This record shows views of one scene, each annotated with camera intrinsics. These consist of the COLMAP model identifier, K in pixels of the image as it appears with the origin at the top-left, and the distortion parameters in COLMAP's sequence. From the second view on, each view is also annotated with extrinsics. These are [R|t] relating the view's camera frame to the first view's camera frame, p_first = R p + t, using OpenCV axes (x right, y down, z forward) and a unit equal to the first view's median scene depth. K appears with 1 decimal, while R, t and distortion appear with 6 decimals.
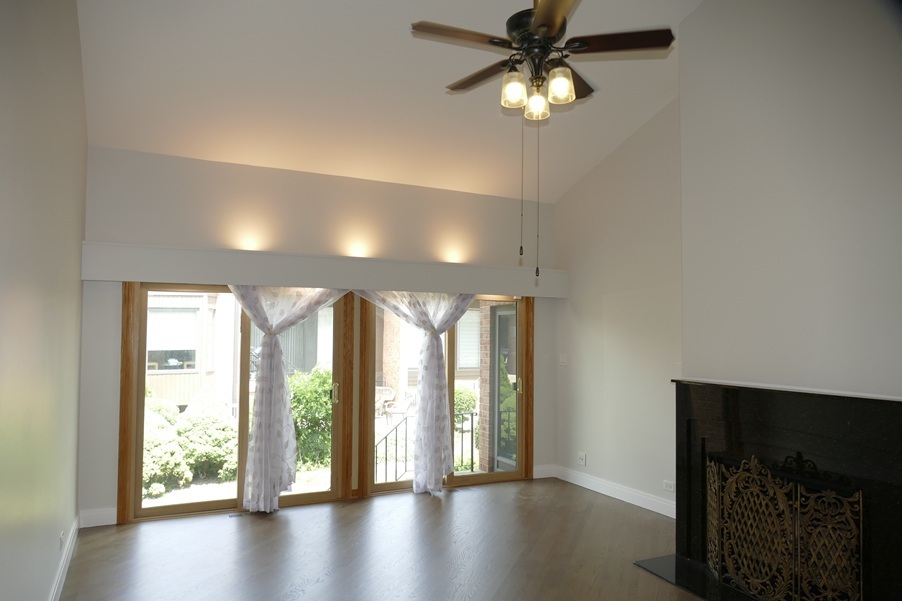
lens RADIAL K [[643.5, 0, 451.0], [0, 643.5, 300.5], [0, 0, 1]] dist [-0.006019, 0.003910]
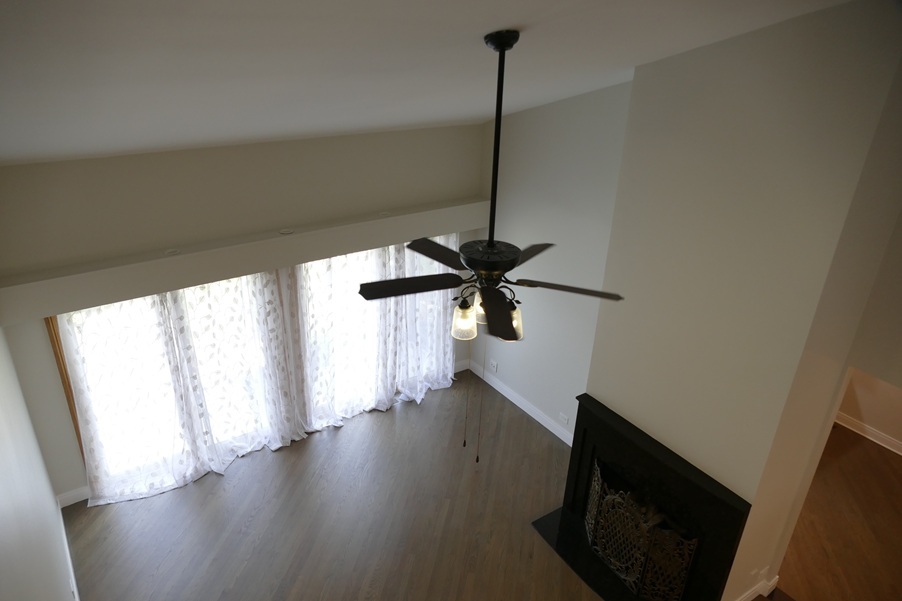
lens RADIAL K [[643.5, 0, 451.0], [0, 643.5, 300.5], [0, 0, 1]] dist [-0.006019, 0.003910]
pose [[0.989225, -0.038461, 0.141259, -0.056964], [-0.034584, 0.876177, 0.480747, -0.742007], [-0.142258, -0.480452, 0.865407, 0.117374]]
